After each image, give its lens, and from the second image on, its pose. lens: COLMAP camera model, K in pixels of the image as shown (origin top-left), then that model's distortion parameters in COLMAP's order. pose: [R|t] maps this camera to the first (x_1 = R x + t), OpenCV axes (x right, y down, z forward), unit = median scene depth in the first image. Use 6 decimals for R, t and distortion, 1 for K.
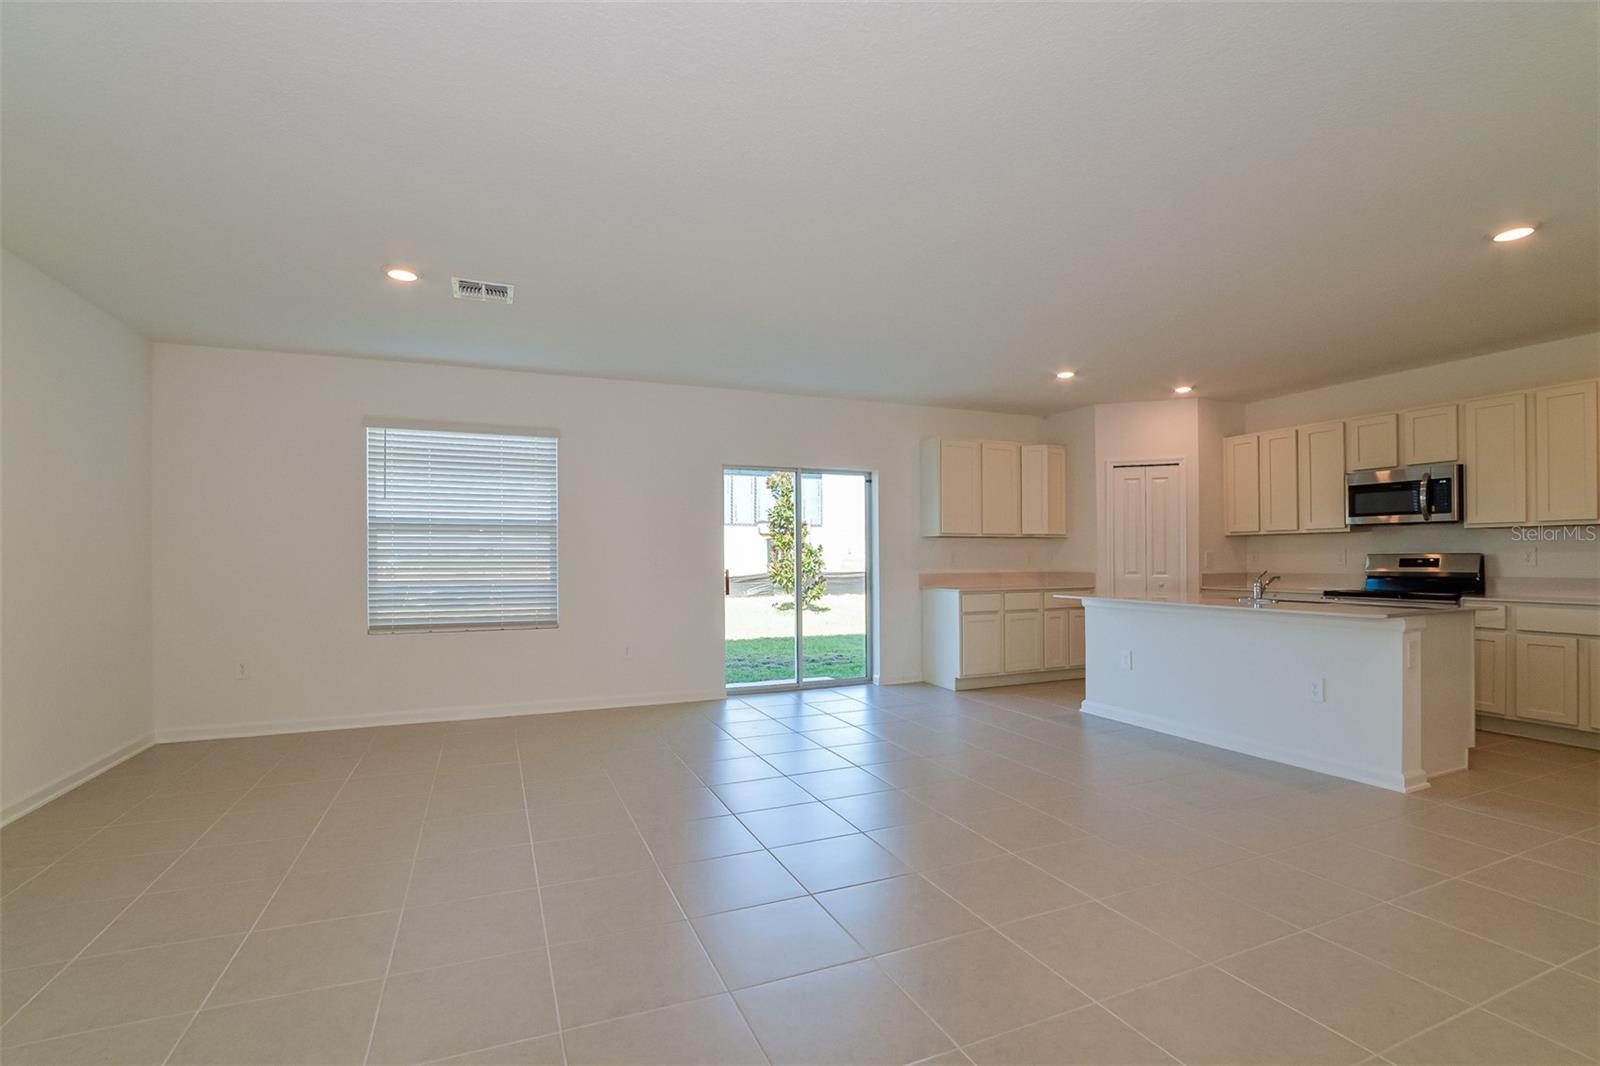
lens RADIAL K [[732.3, 0, 844.8], [0, 732.3, 549.3], [0, 0, 1]] dist [-0.000875, 0.006370]
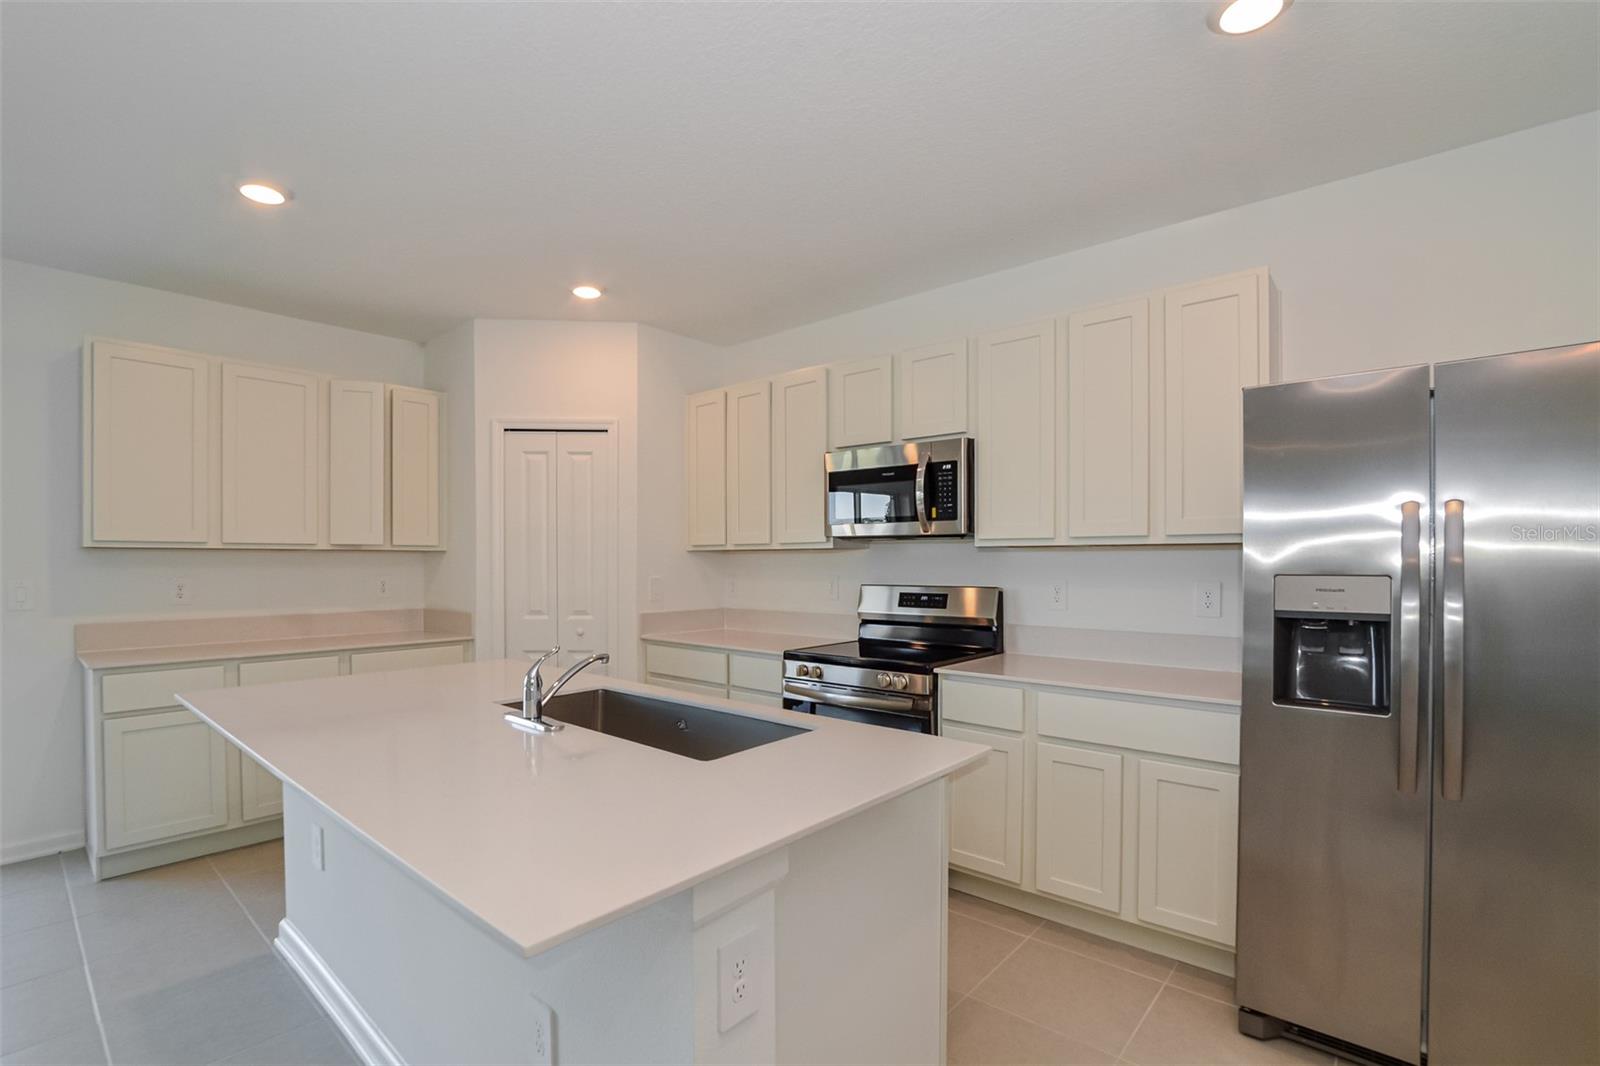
lens RADIAL K [[715.0, 0, 803.5], [0, 715.0, 564.1], [0, 0, 1]] dist [0.001449, 0.000385]
pose [[0.920916, 0.000861, 0.389760, 0.462584], [-0.007014, 0.999872, 0.014364, -0.020893], [-0.389698, -0.015962, 0.920804, 0.491135]]
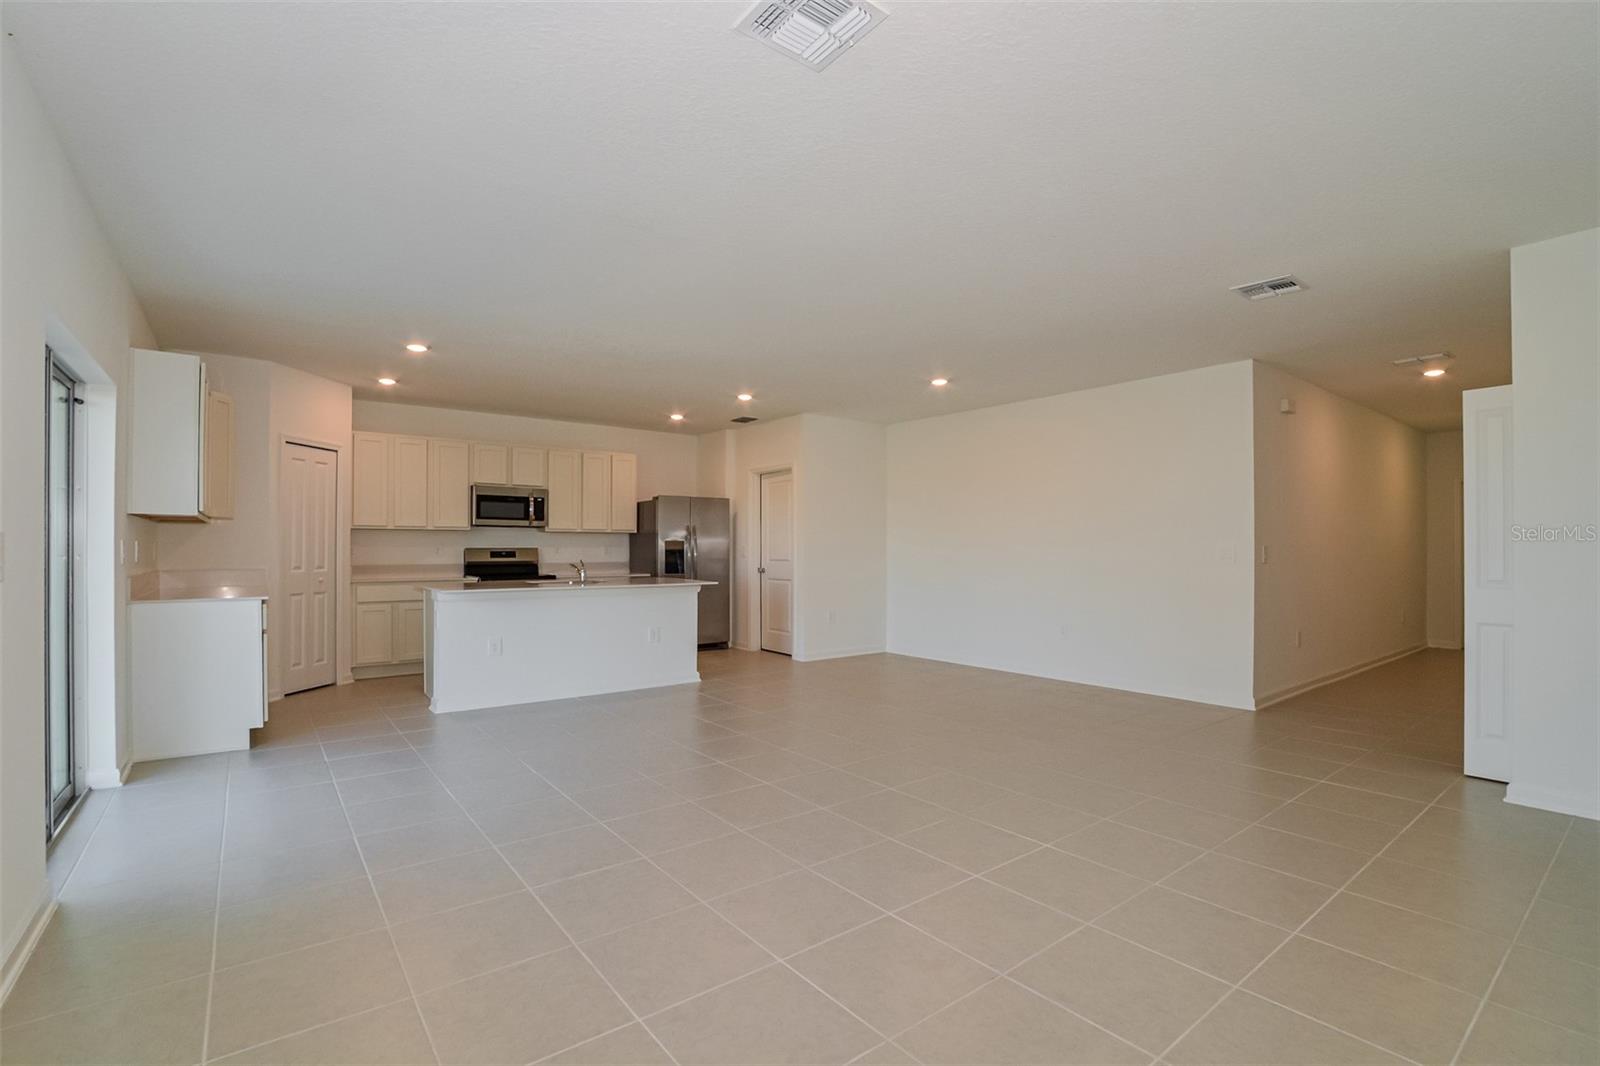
lens RADIAL K [[715.0, 0, 803.5], [0, 715.0, 564.1], [0, 0, 1]] dist [0.001449, 0.000385]
pose [[-0.205299, -0.019144, 0.978512, -0.682988], [-0.014637, 0.999757, 0.016489, 0.005981], [-0.978590, -0.010938, -0.205530, 0.735501]]
